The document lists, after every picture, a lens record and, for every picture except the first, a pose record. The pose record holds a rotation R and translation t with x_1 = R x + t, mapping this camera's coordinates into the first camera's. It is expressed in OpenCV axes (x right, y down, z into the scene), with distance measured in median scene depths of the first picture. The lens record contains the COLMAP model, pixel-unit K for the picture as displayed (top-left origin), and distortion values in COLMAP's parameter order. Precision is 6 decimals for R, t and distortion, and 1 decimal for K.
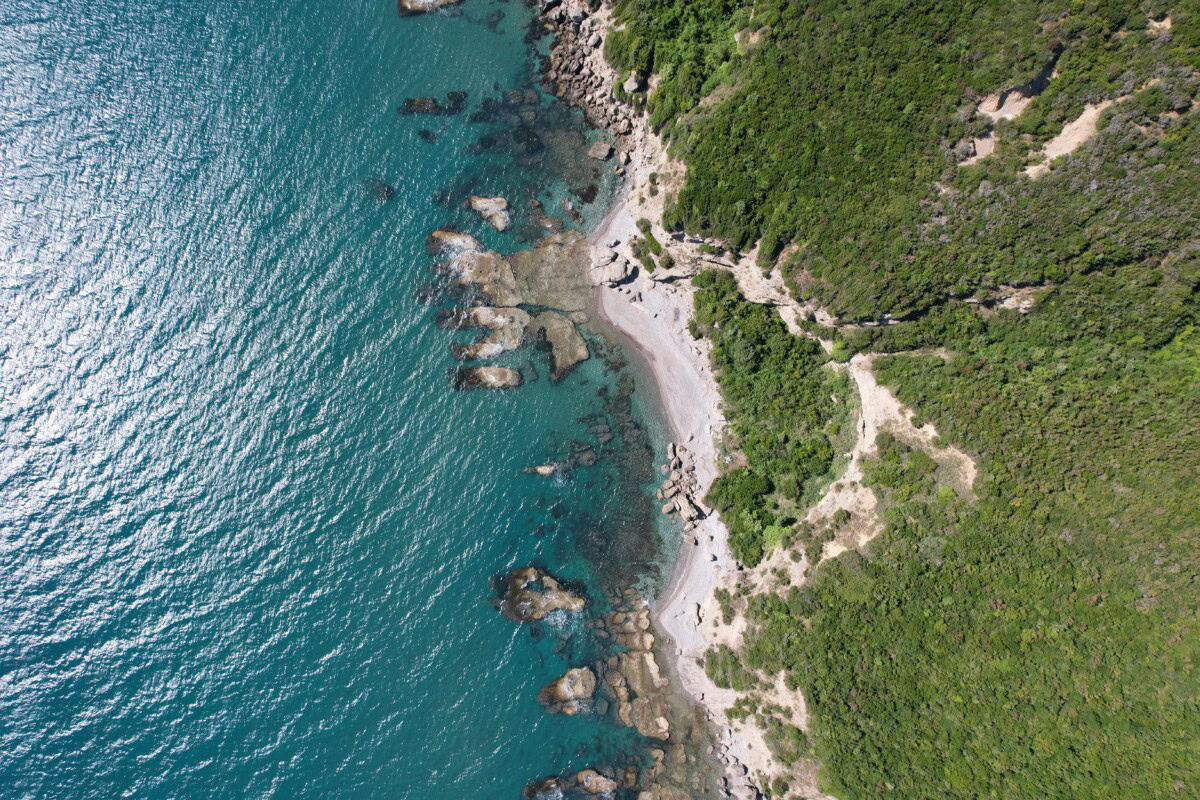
lens RADIAL K [[770.3, 0, 603.3], [0, 770.3, 410.9], [0, 0, 1]] dist [-0.082538, 0.076802]
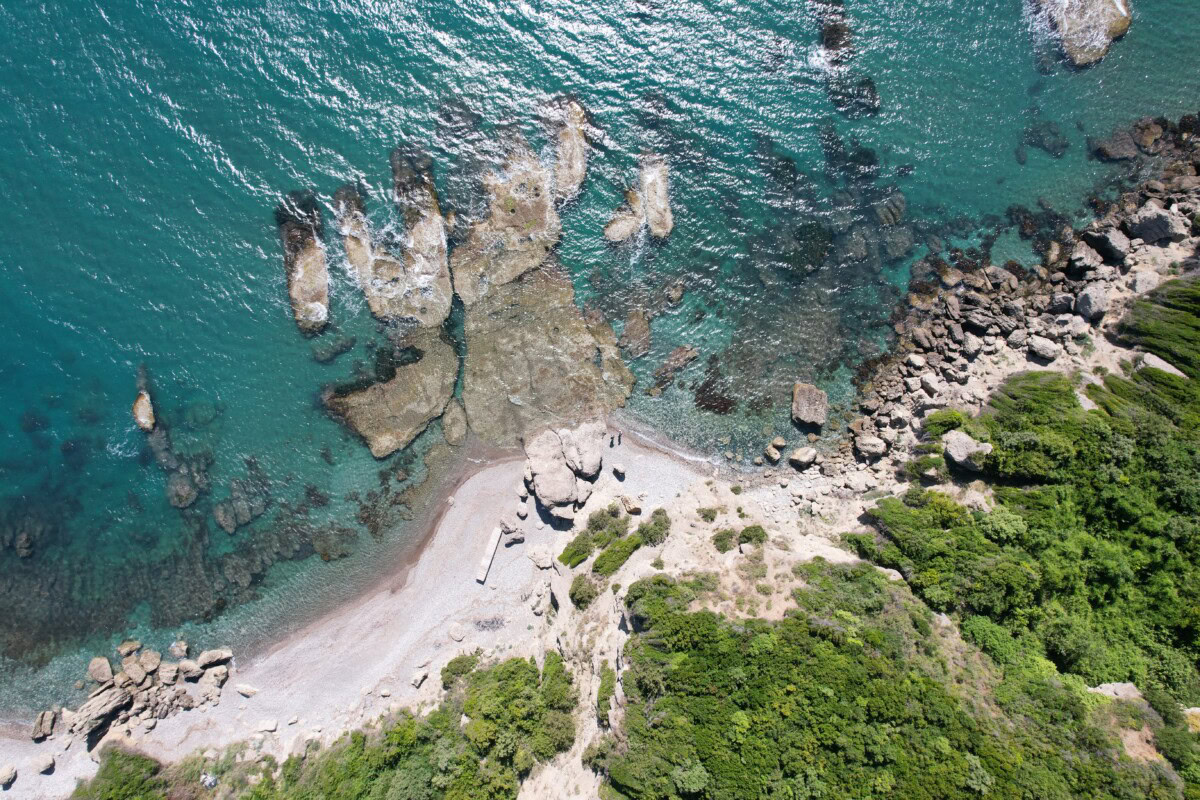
lens RADIAL K [[770.3, 0, 603.3], [0, 770.3, 410.9], [0, 0, 1]] dist [-0.082538, 0.076802]
pose [[0.176010, 0.983010, -0.052072, 0.002111], [-0.981436, 0.179330, 0.067997, -0.249771], [0.076180, 0.039138, 0.996326, 0.522636]]
